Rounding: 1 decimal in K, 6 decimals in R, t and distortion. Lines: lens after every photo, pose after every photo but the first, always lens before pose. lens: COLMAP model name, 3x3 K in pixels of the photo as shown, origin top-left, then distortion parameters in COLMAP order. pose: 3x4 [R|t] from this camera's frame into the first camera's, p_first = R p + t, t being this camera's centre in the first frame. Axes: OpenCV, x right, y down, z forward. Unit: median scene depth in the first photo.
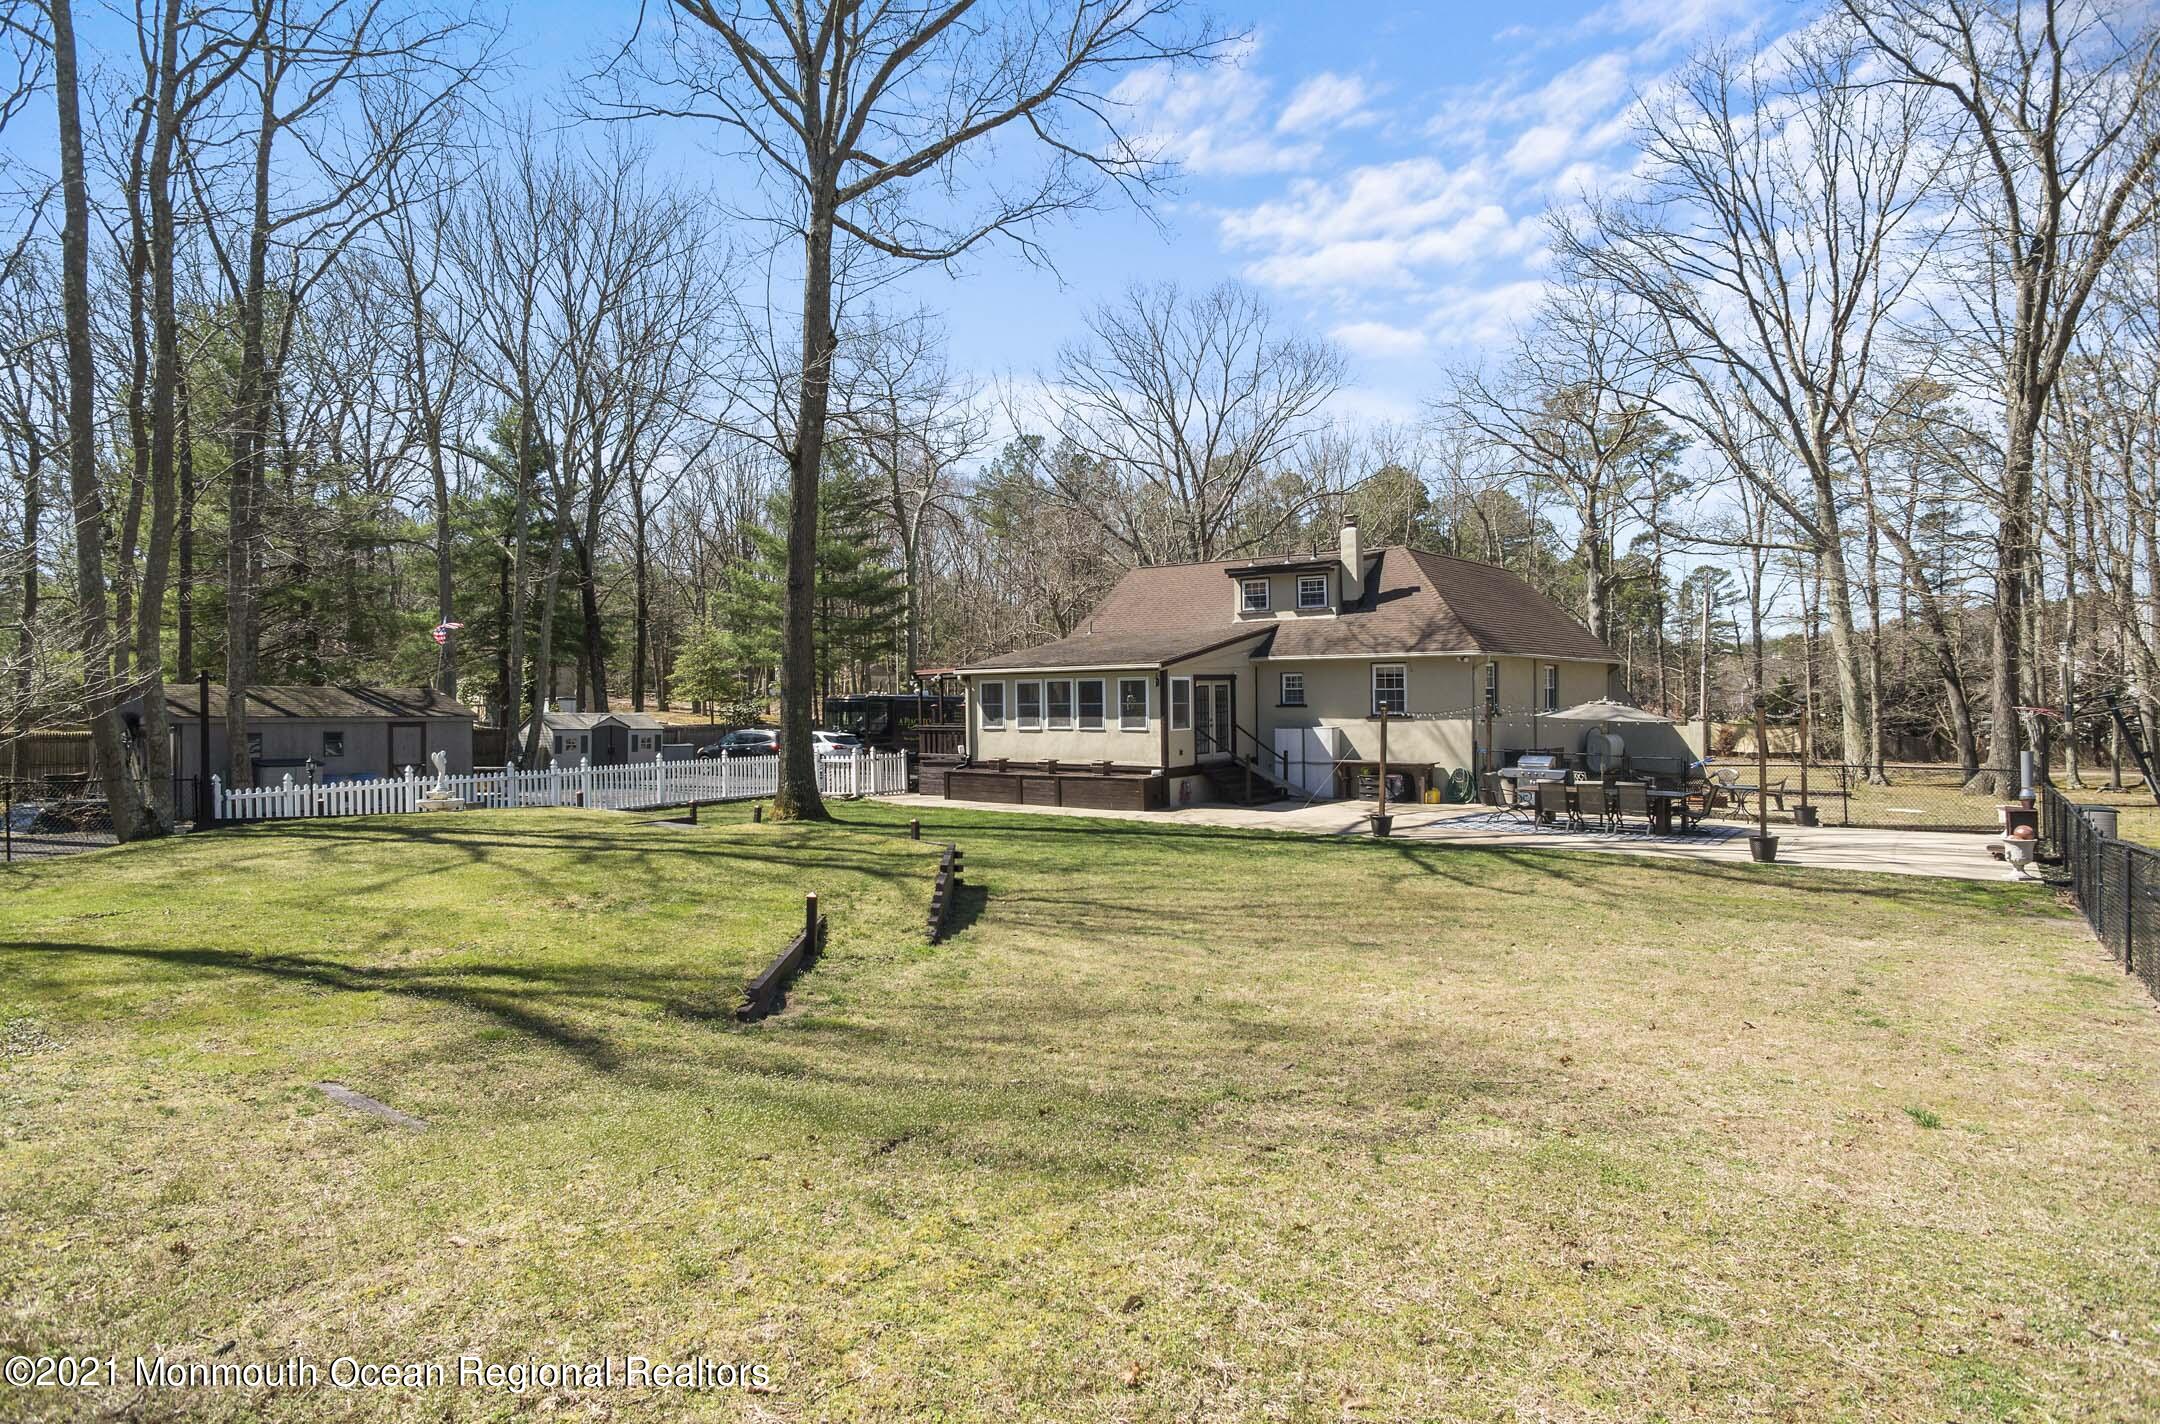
lens RADIAL K [[1215.3, 0, 1083.0], [0, 1215.3, 713.2], [0, 0, 1]] dist [-0.076749, 0.048257]
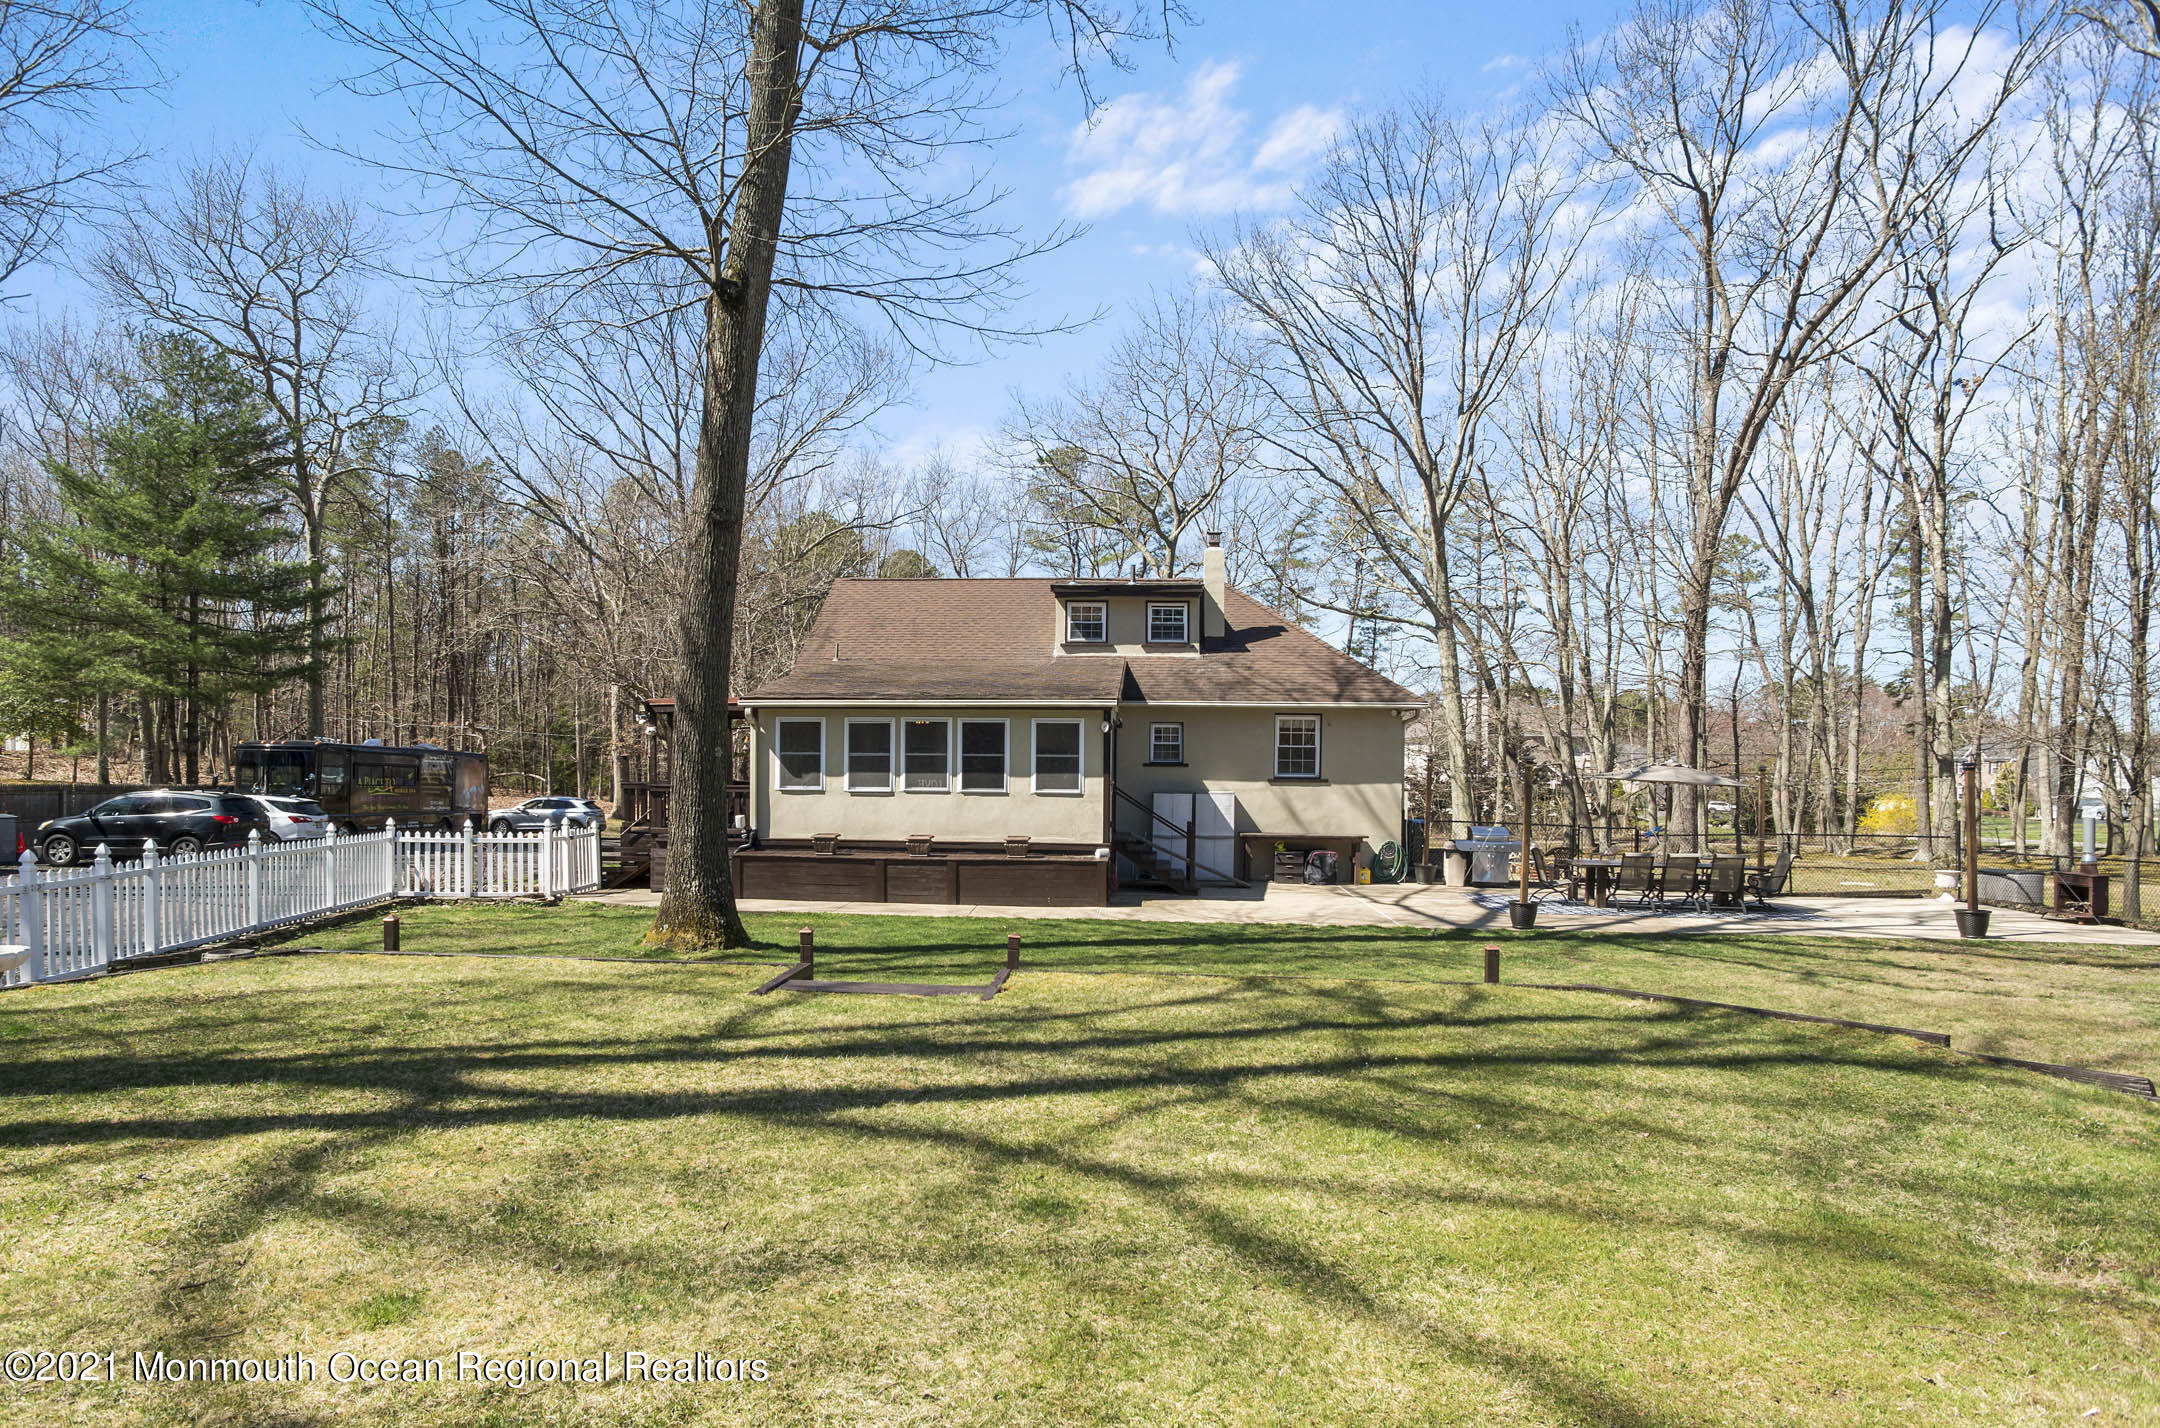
lens RADIAL K [[1265.5, 0, 1080.4], [0, 1265.5, 797.7], [0, 0, 1]] dist [-0.080055, 0.000197]
pose [[0.845904, 0.007786, 0.533279, -0.326031], [-0.014058, 0.999872, 0.007700, 0.010234], [-0.533151, -0.014010, 0.845904, 0.350102]]
